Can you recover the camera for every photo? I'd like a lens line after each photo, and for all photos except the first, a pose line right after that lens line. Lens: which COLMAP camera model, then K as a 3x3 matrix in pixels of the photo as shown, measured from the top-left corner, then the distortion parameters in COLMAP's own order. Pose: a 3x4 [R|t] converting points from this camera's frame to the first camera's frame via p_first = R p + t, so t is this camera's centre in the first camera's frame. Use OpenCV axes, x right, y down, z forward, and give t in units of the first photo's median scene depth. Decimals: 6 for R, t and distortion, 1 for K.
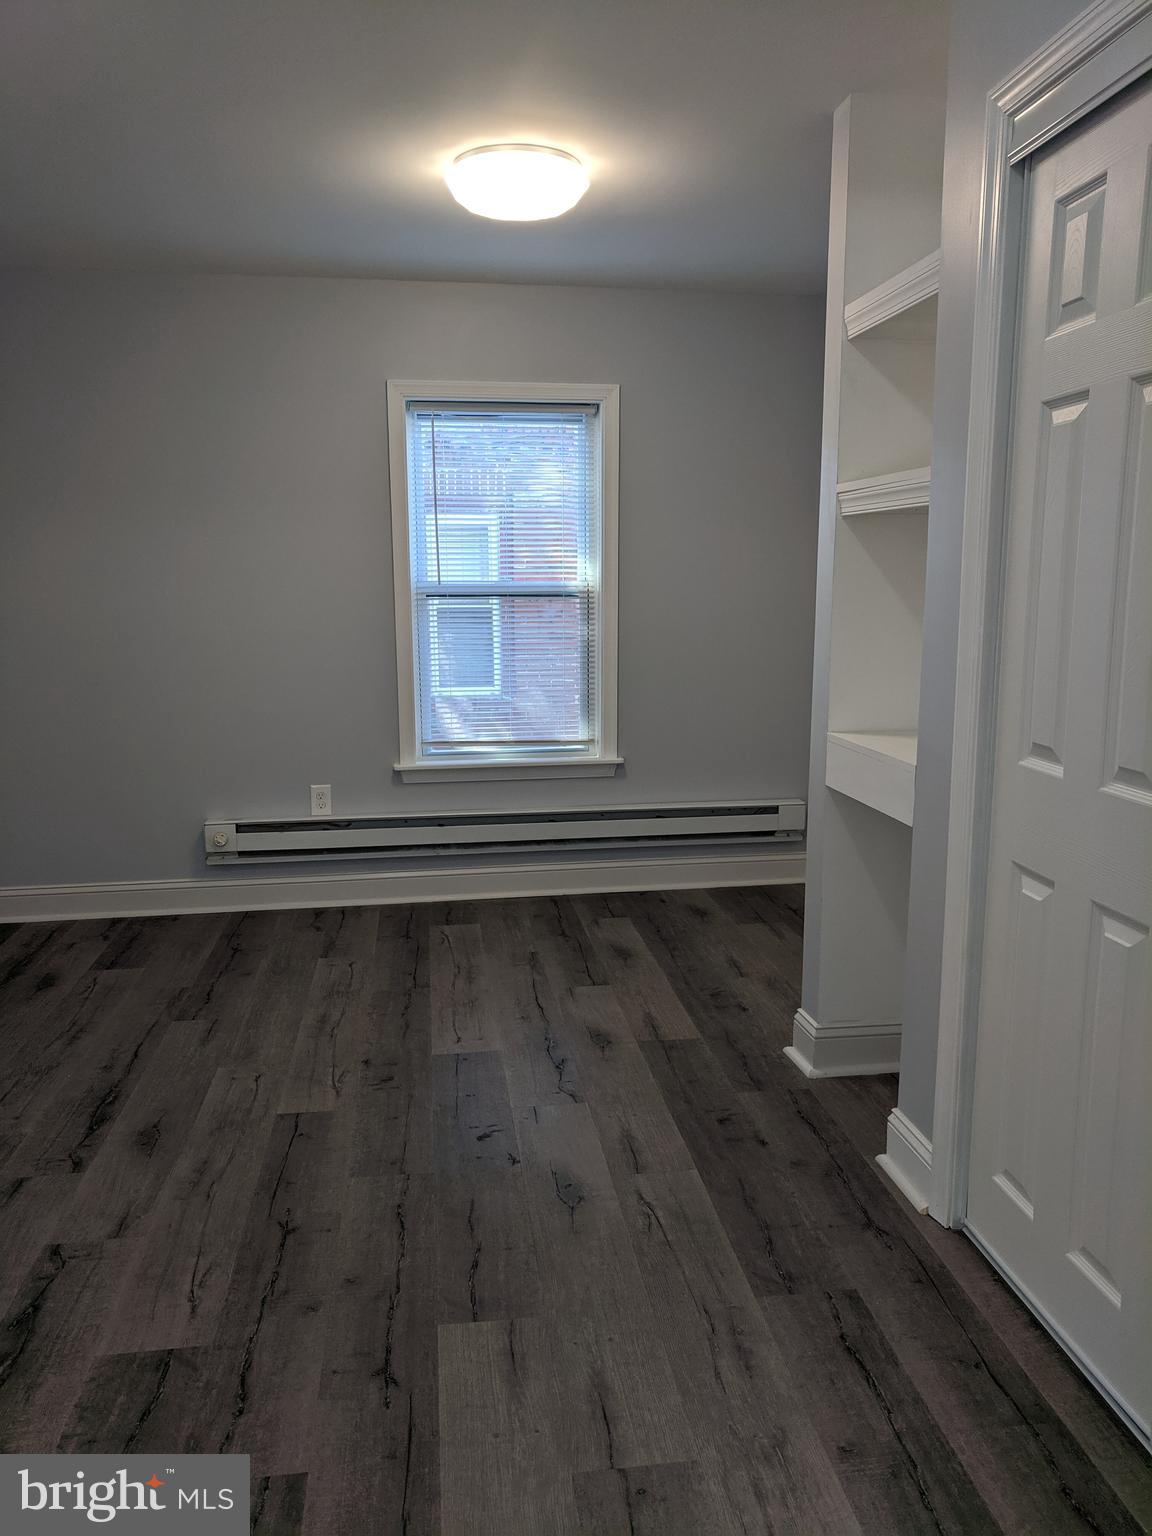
lens RADIAL K [[1163.9, 0, 578.3], [0, 1163.9, 764.9], [0, 0, 1]] dist [0.011355, 0.013177]
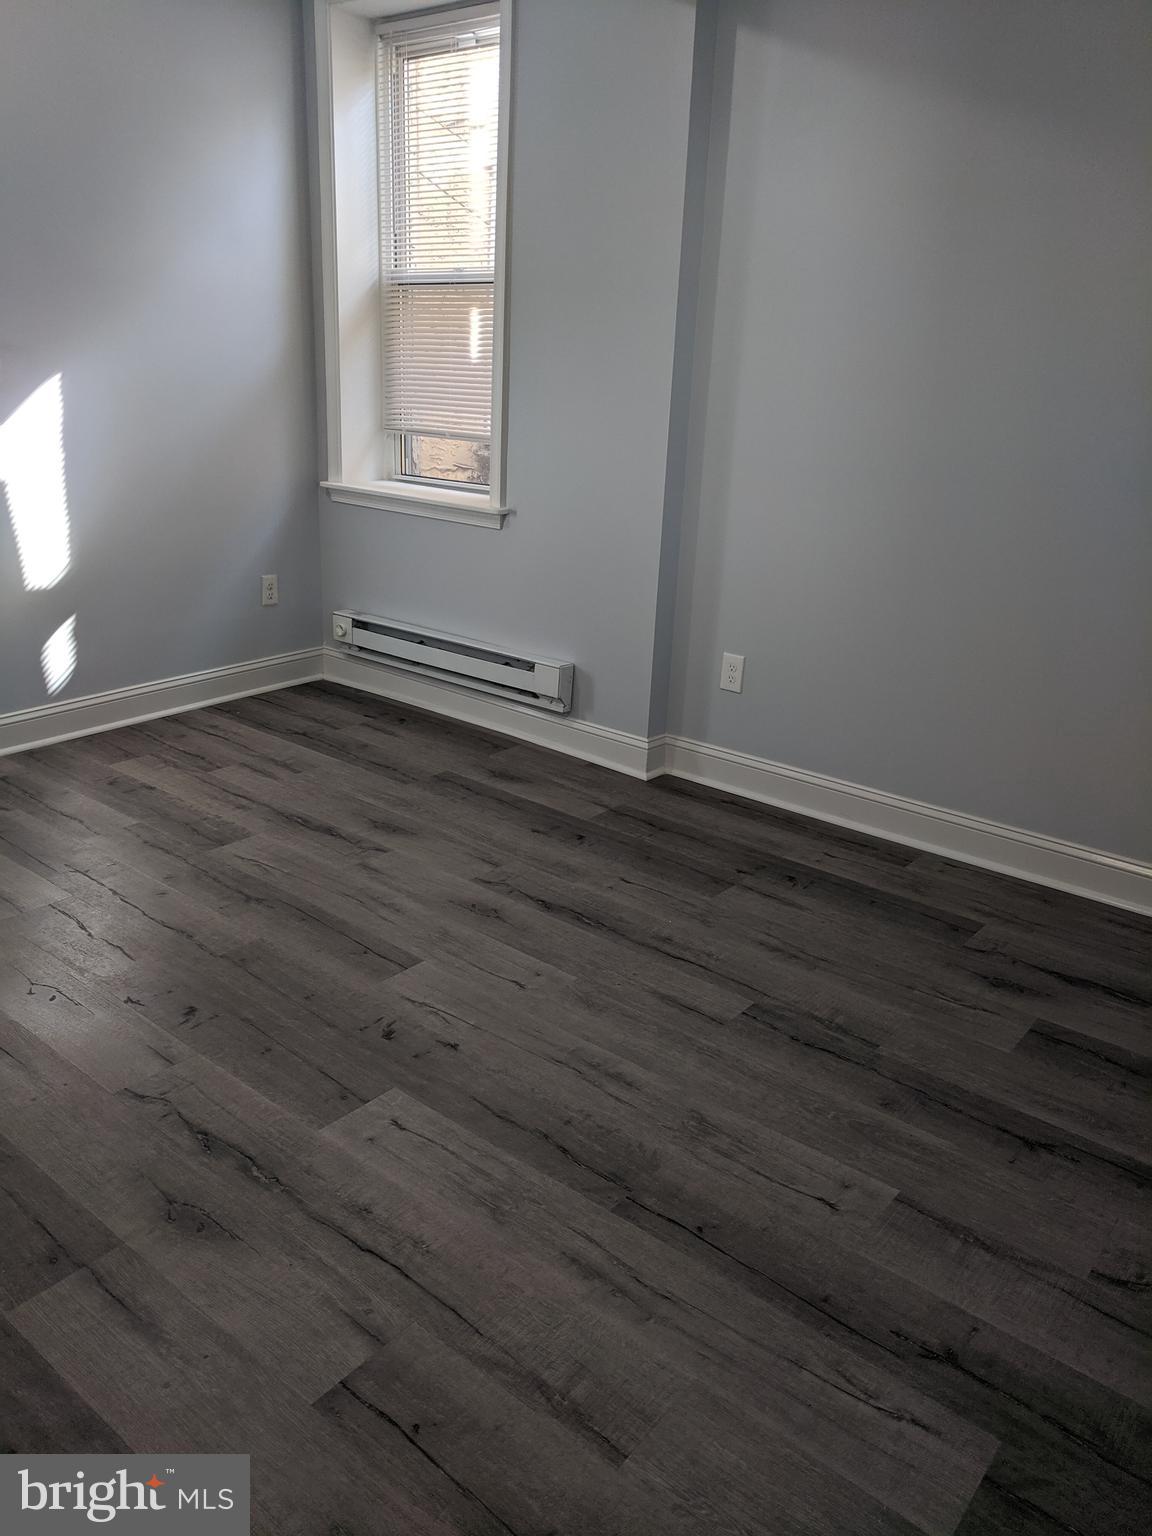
lens RADIAL K [[1163.1, 0, 569.0], [0, 1163.1, 770.4], [0, 0, 1]] dist [0.033277, -0.005433]
pose [[-0.732781, 0.205532, -0.648683, 0.214087], [-0.142079, 0.886068, 0.441245, -0.245414], [0.665467, 0.415500, -0.620092, 1.405440]]
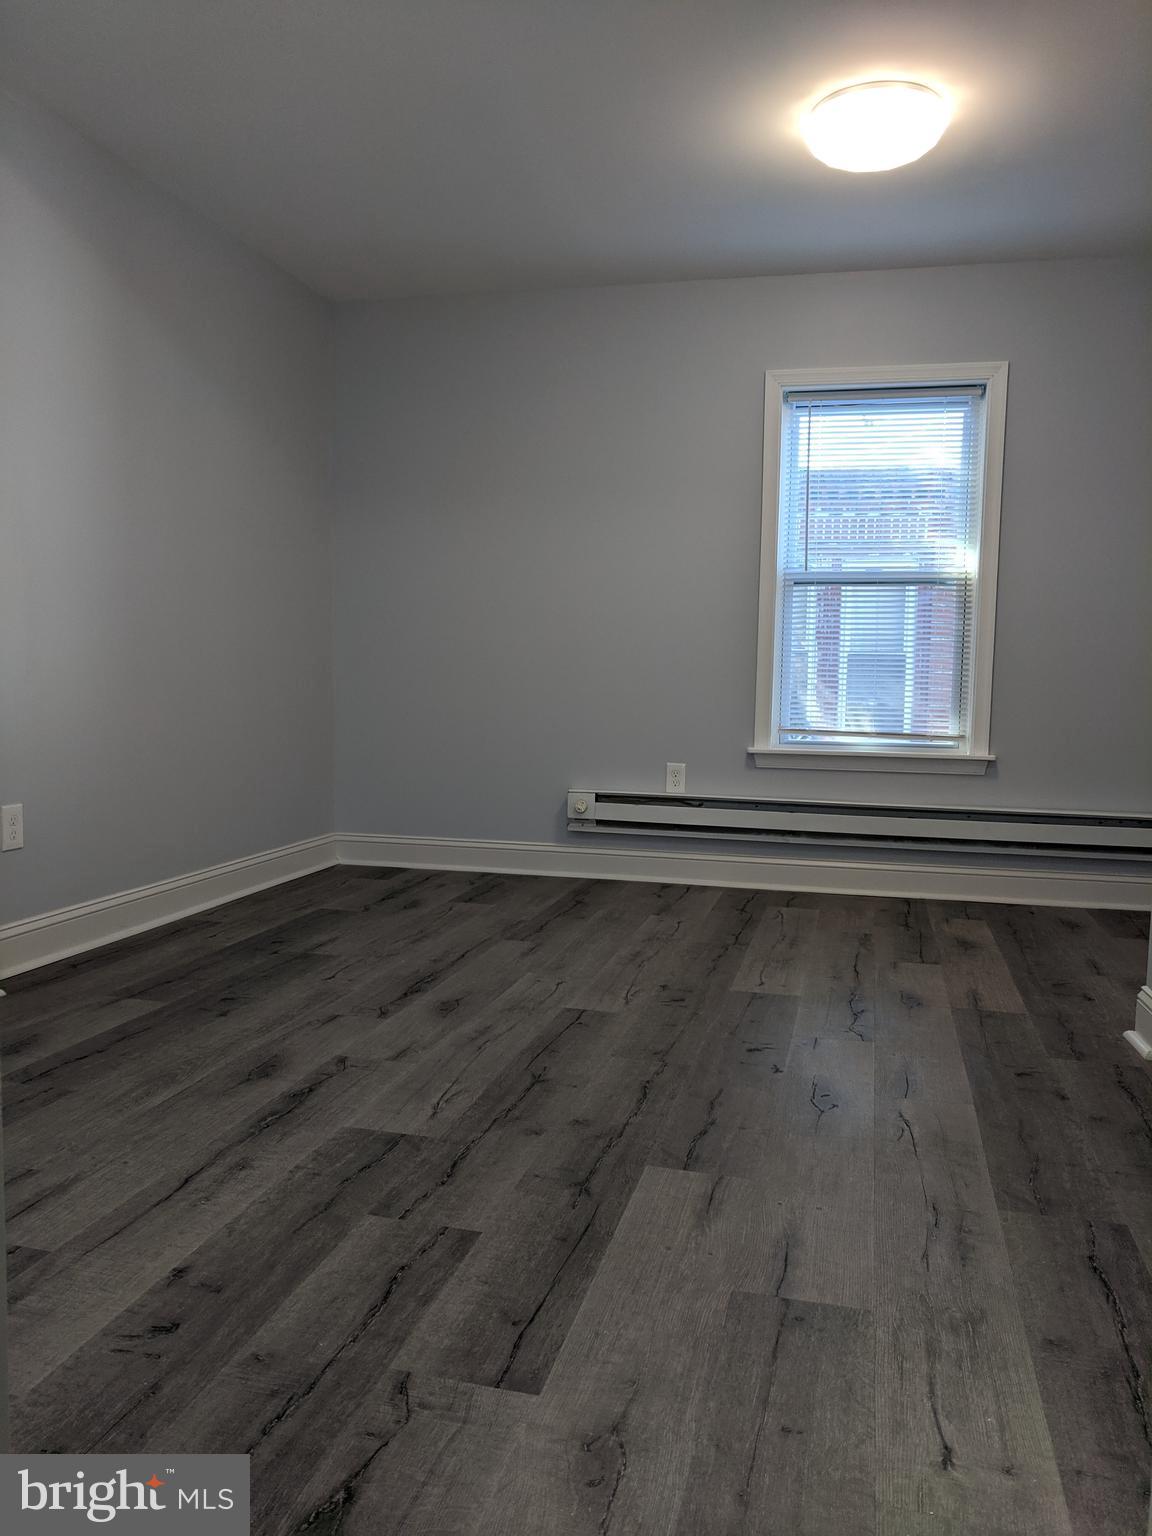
lens RADIAL K [[1163.9, 0, 578.3], [0, 1163.9, 764.9], [0, 0, 1]] dist [0.011355, 0.013177]
pose [[0.928263, 0.050422, -0.368491, 0.107519], [-0.081143, 0.994356, -0.068346, 0.134664], [0.362965, 0.093343, 0.927115, 0.020810]]
